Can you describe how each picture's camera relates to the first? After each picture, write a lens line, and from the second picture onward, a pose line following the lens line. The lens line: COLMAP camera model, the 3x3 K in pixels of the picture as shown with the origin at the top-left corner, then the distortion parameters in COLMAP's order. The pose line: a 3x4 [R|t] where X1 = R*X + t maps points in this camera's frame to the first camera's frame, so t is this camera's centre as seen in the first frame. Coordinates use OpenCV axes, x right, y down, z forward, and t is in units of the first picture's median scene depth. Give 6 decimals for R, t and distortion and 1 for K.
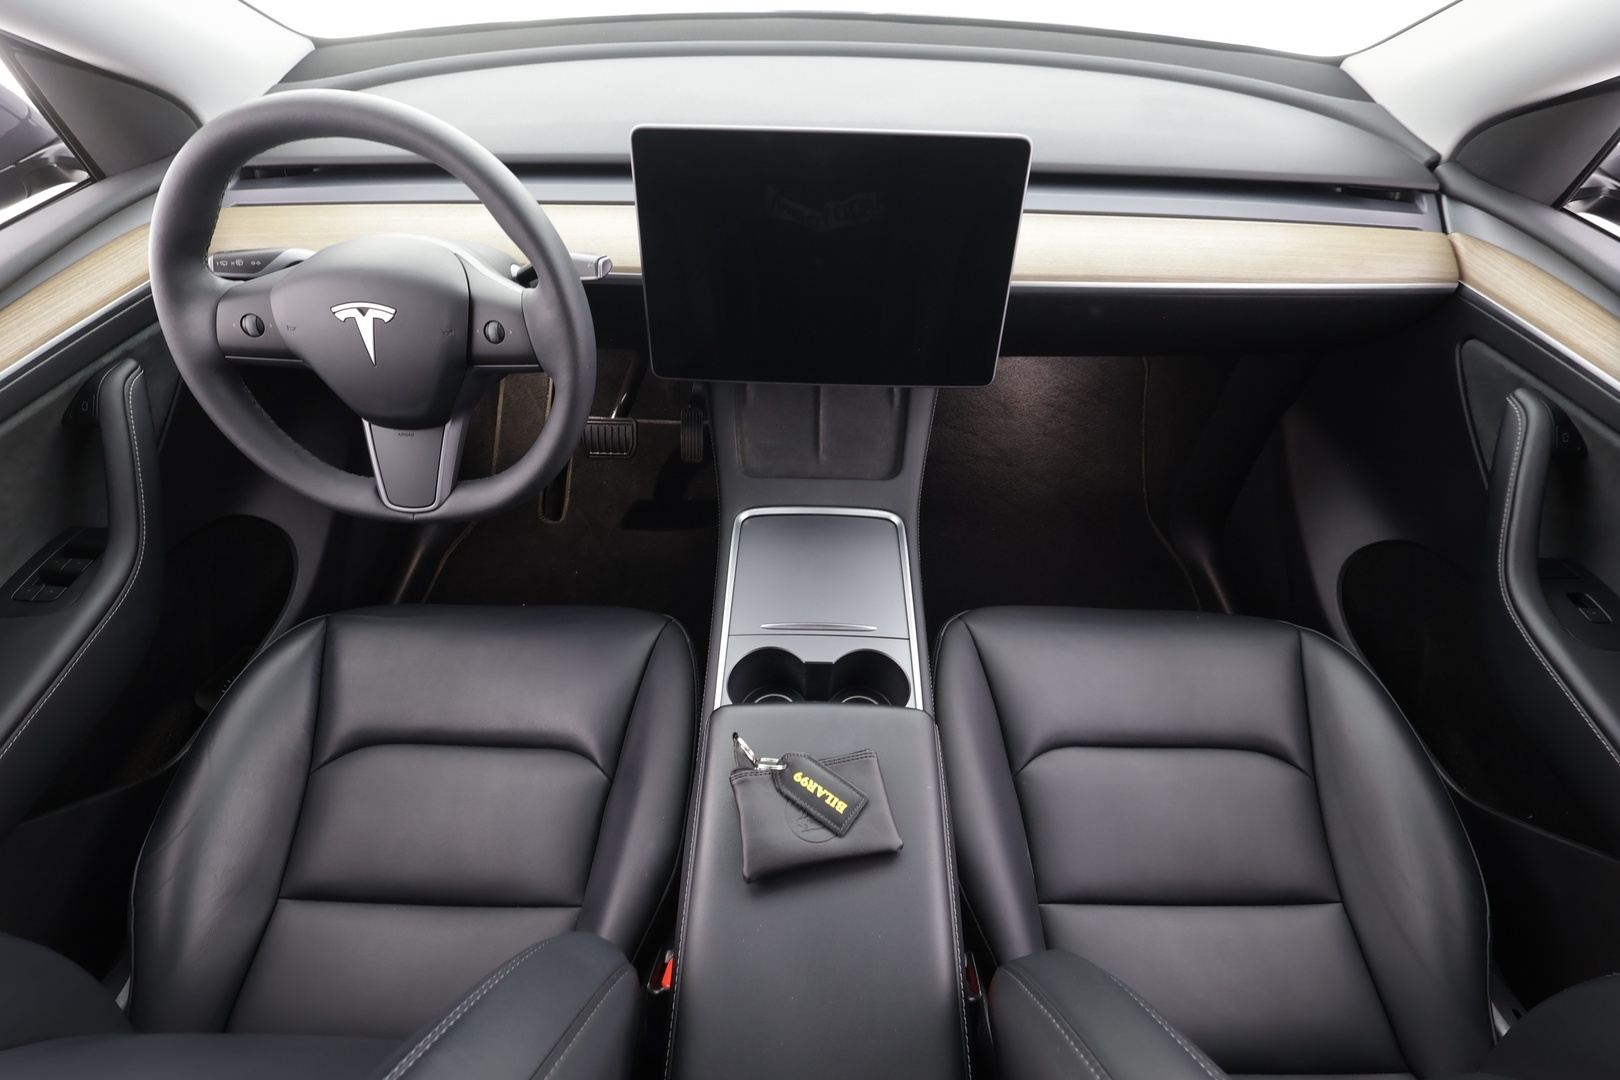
lens RADIAL K [[751.7, 0, 810.0], [0, 751.7, 540.0], [0, 0, 1]] dist [-0.002975, -0.000037]
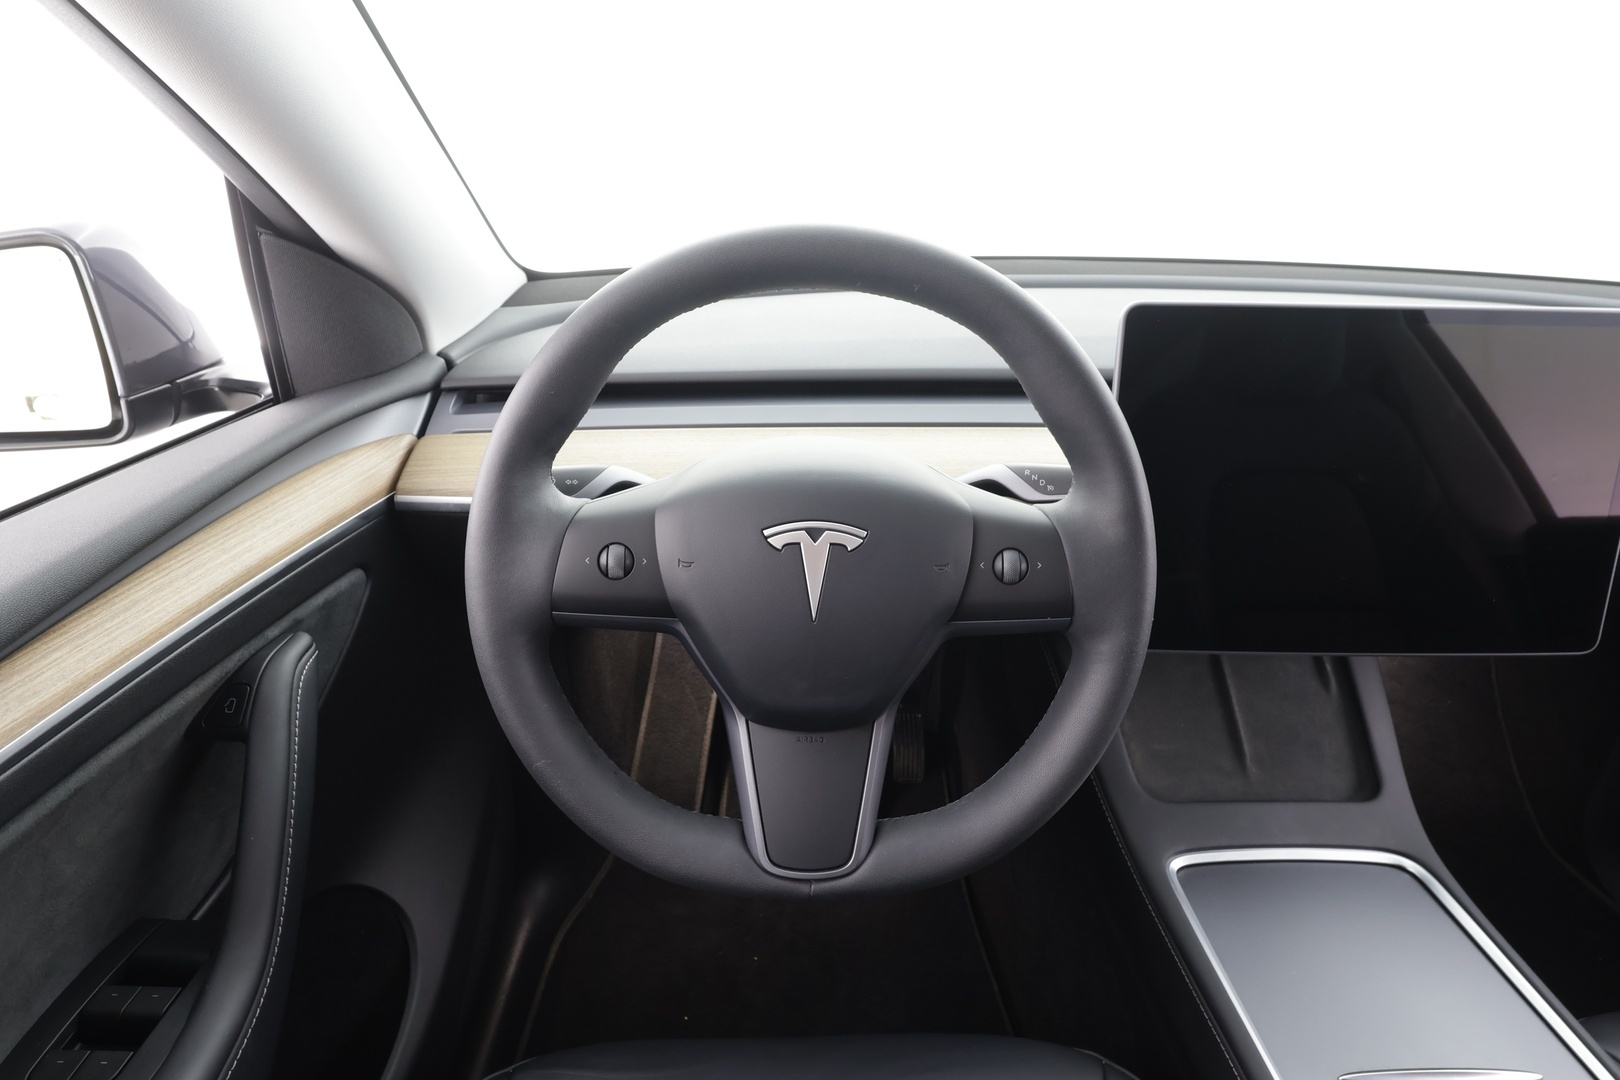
lens RADIAL K [[851.2, 0, 810.0], [0, 851.2, 540.0], [0, 0, 1]] dist [0.002672, -0.000015]
pose [[0.999437, -0.014342, 0.030326, -0.489660], [0.024622, 0.927596, -0.372773, -0.031959], [-0.022784, 0.373309, 0.927427, 0.280648]]
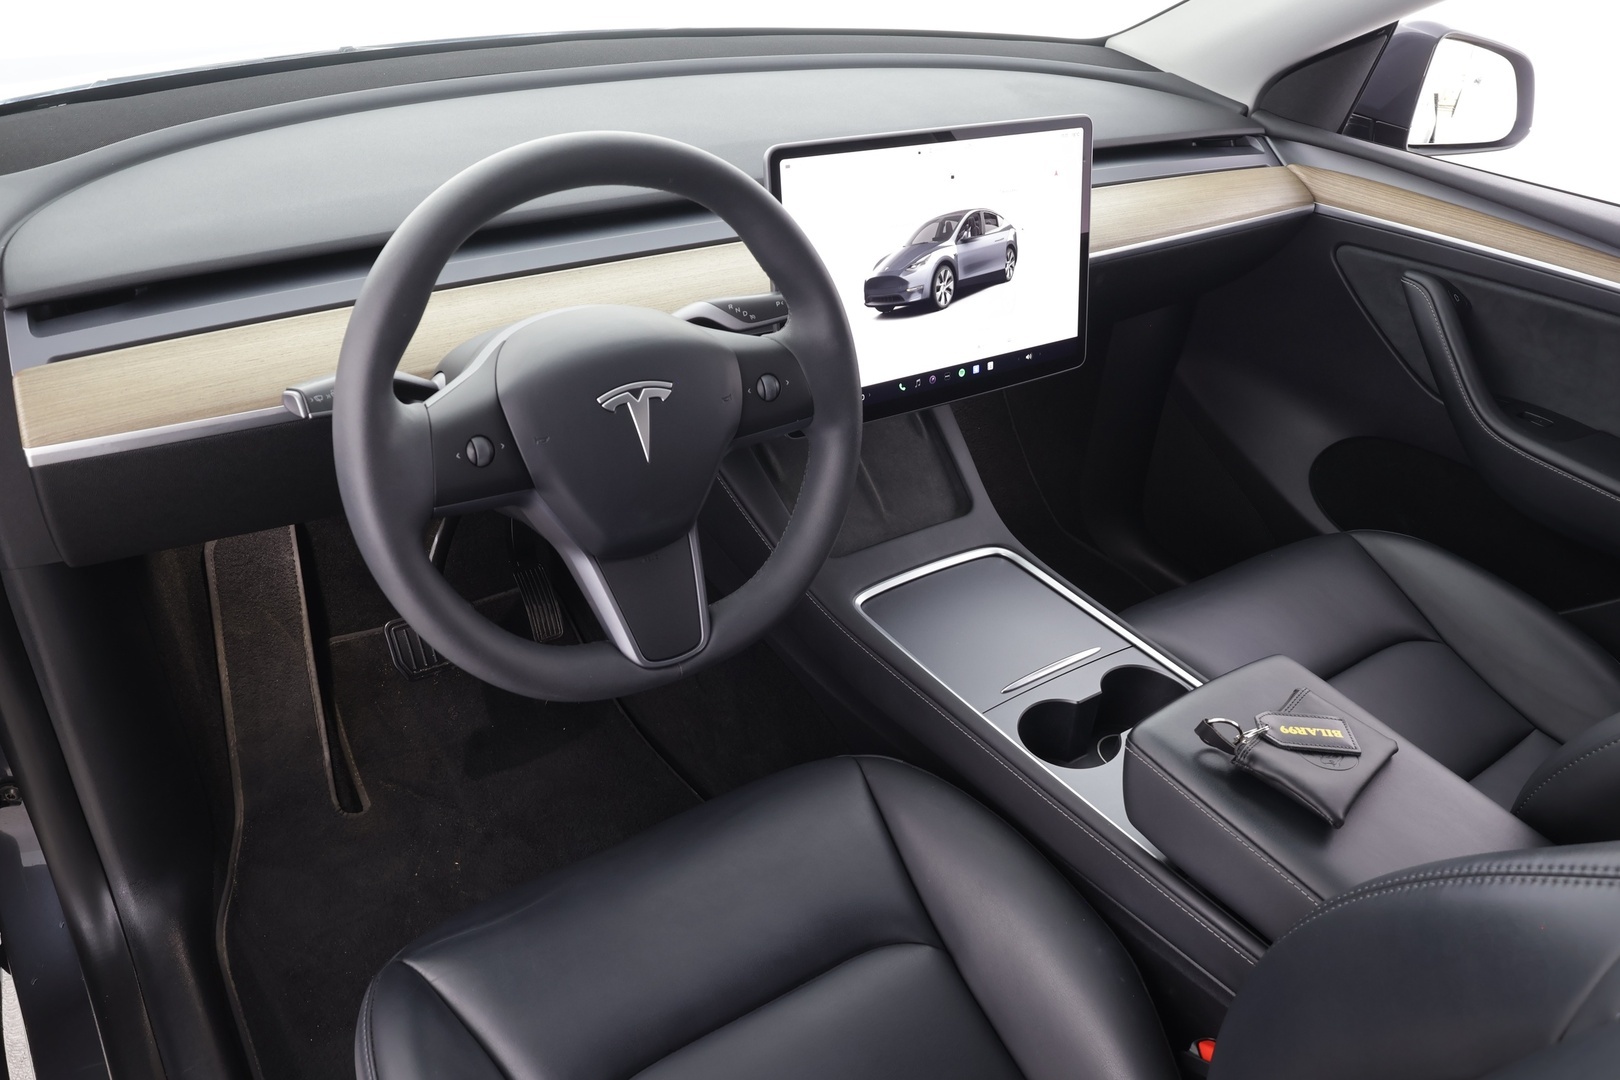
lens RADIAL K [[1207.4, 0, 837.1], [0, 1207.4, 520.1], [0, 0, 1]] dist [0.027835, 0.000166]
pose [[0.796893, -0.271072, 0.539891, -0.889569], [0.384456, 0.916910, -0.107099, 0.017016], [-0.466000, 0.292911, 0.834894, -0.060039]]
